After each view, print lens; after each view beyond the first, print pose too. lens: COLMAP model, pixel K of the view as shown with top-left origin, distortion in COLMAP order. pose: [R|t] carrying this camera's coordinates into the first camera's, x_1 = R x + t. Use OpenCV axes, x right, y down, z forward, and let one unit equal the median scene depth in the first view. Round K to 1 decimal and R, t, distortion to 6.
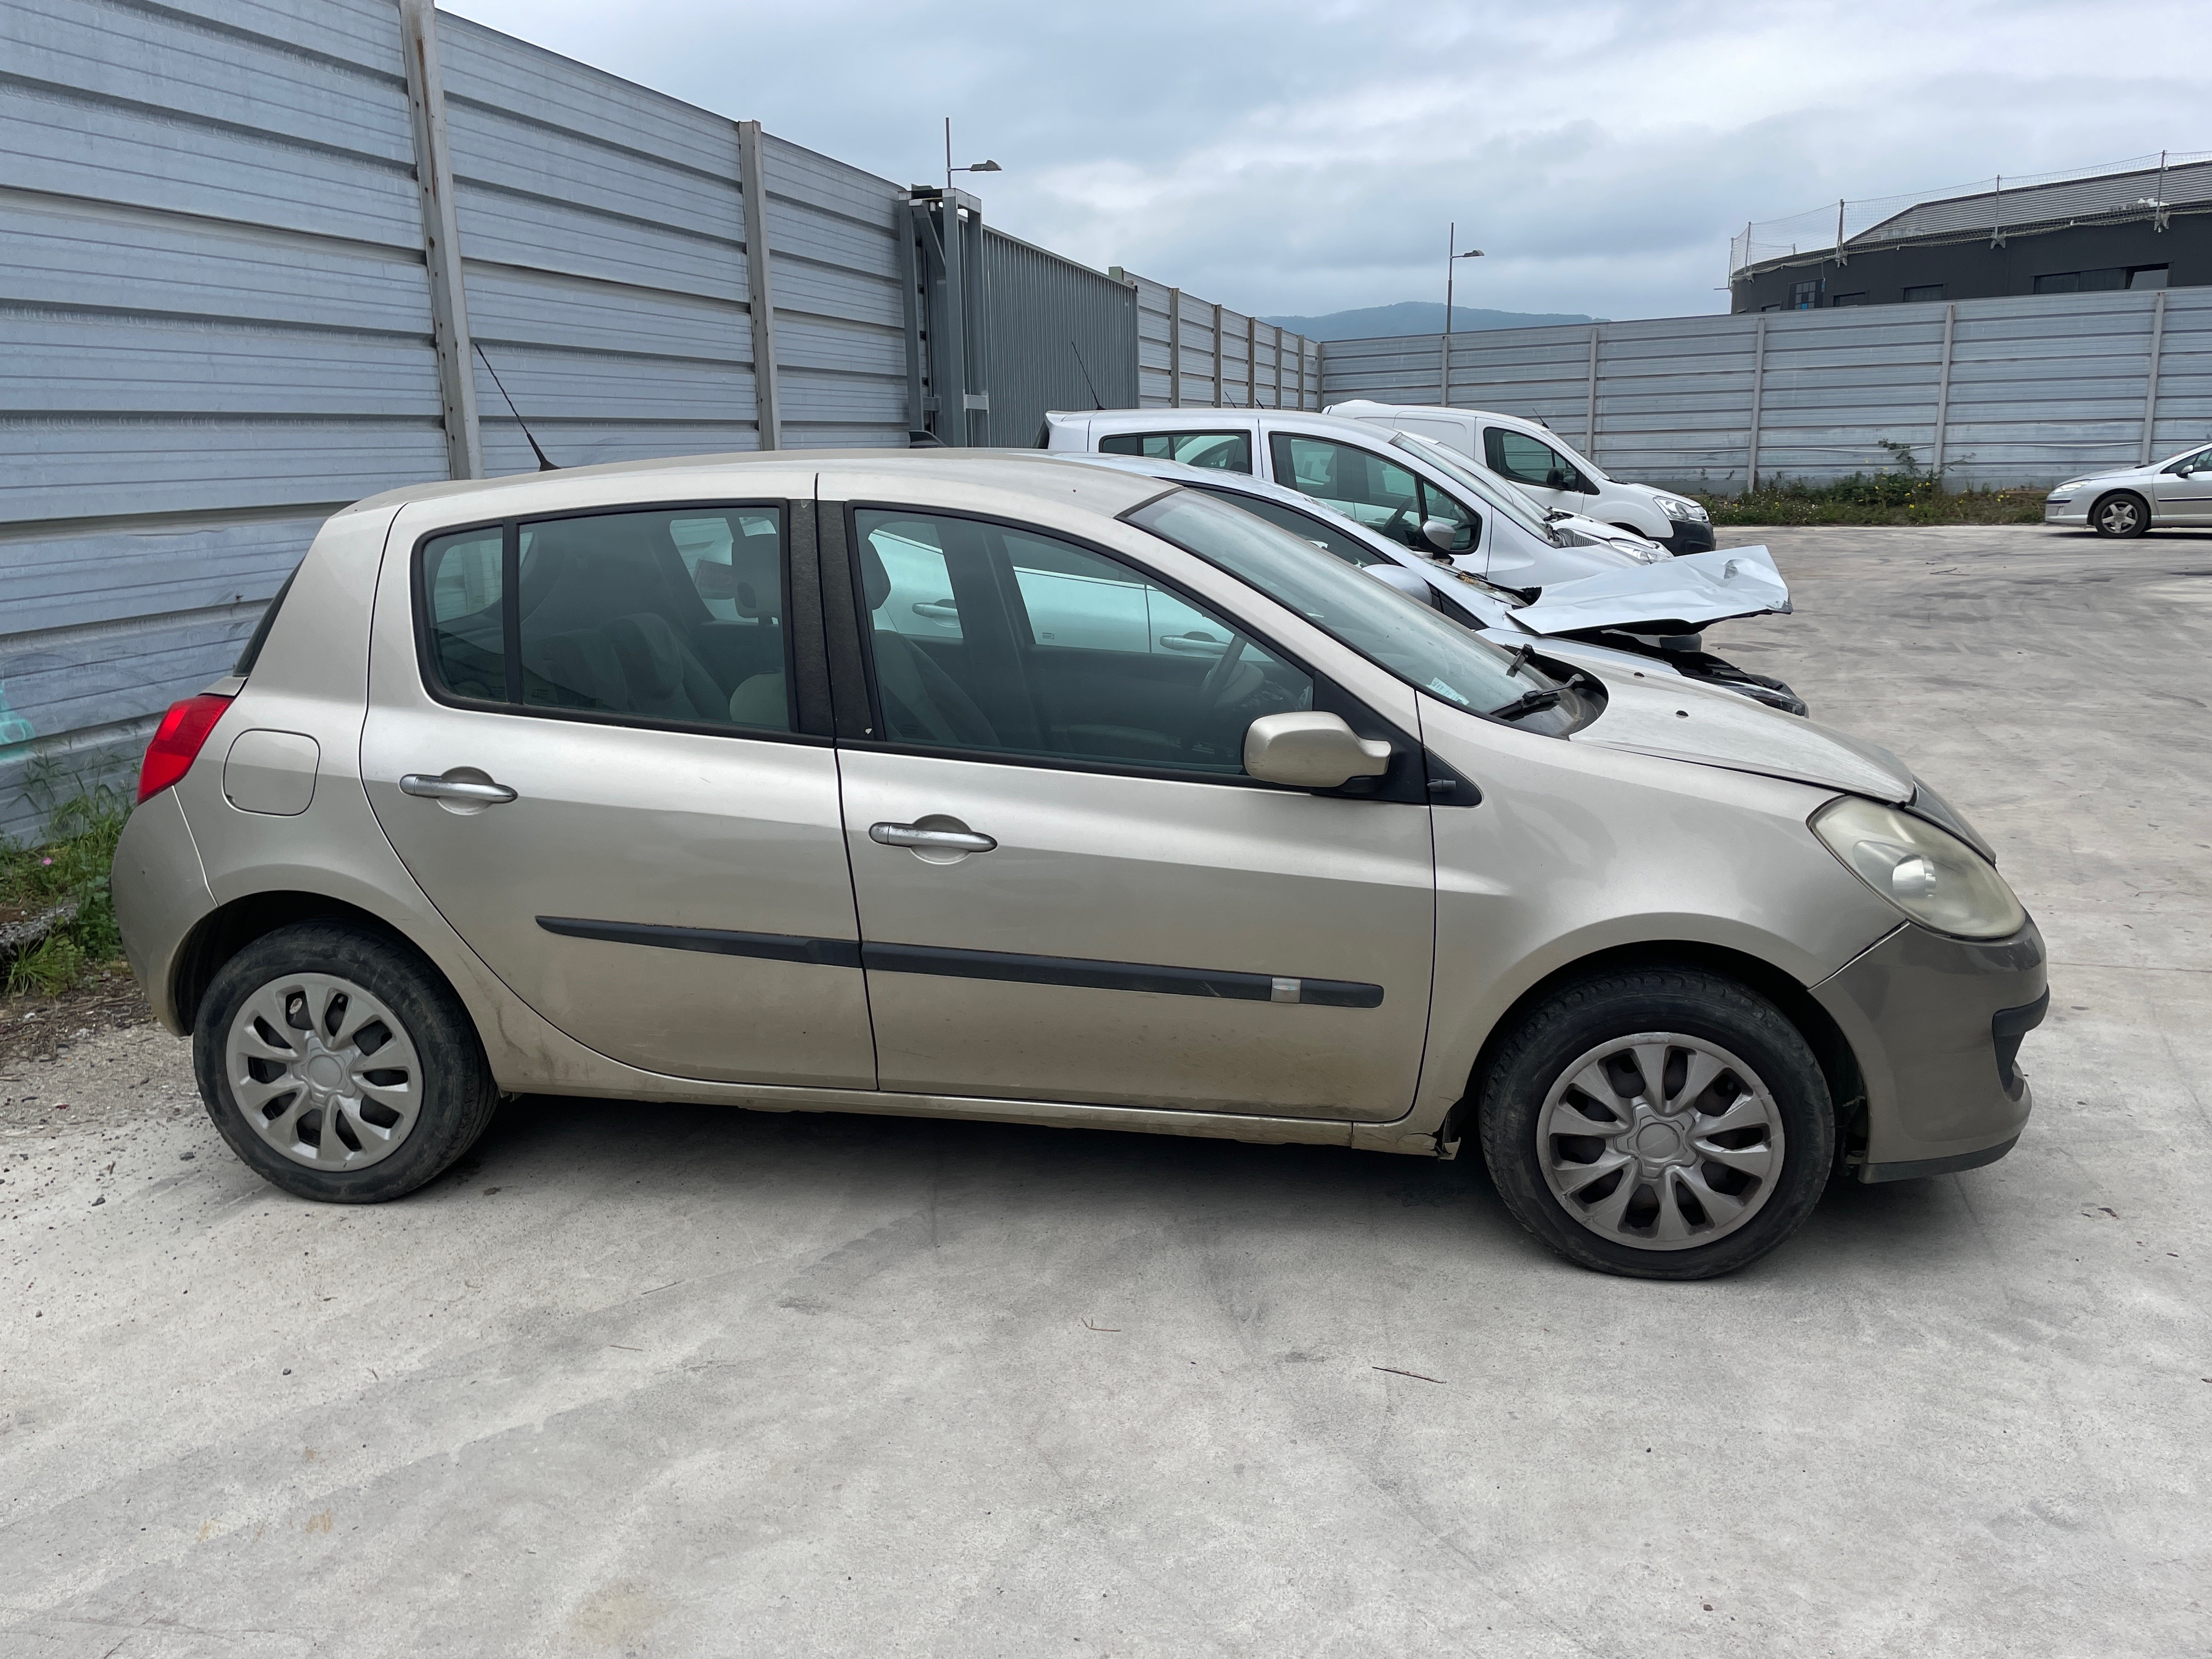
lens RADIAL K [[1672.6, 0, 1112.9], [0, 1672.6, 796.2], [0, 0, 1]] dist [0.087389, -0.112064]
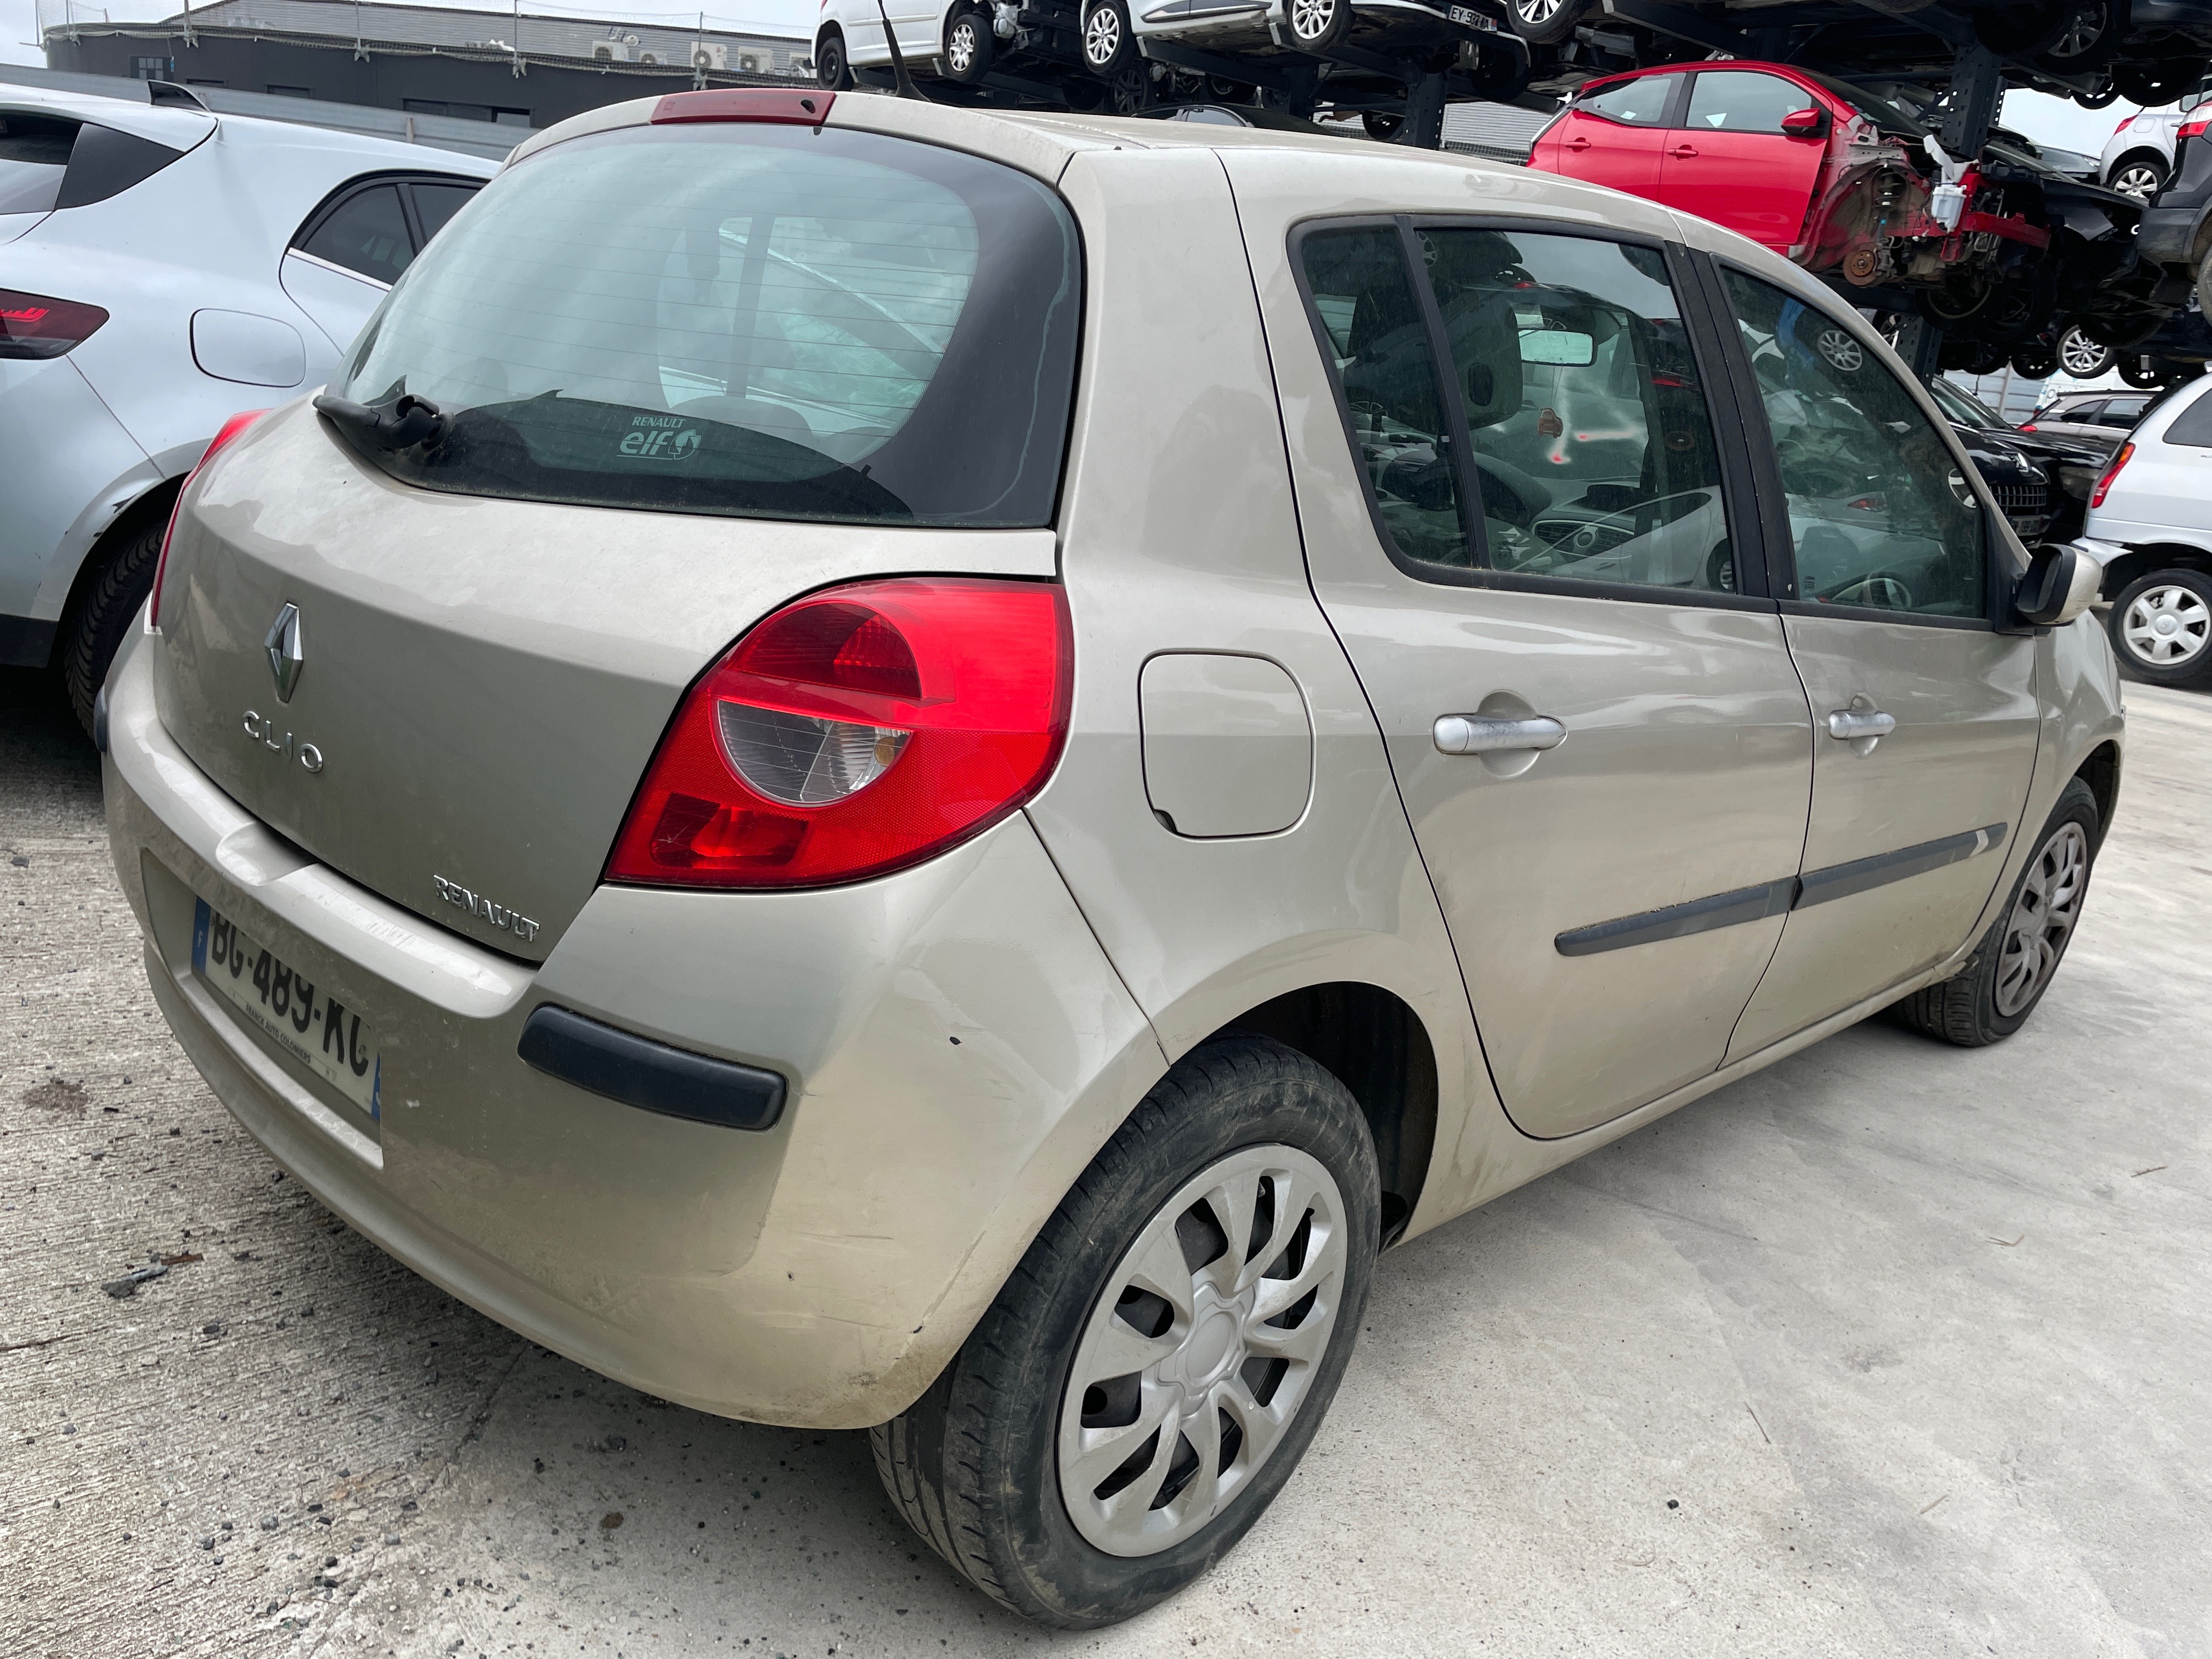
lens RADIAL K [[1702.5, 0, 1065.2], [0, 1702.5, 782.6], [0, 0, 1]] dist [0.084558, -0.125717]
pose [[0.576831, -0.135841, 0.805489, -0.855064], [0.063097, 0.990539, 0.121863, -0.060977], [-0.814423, -0.019470, 0.579945, 0.740403]]
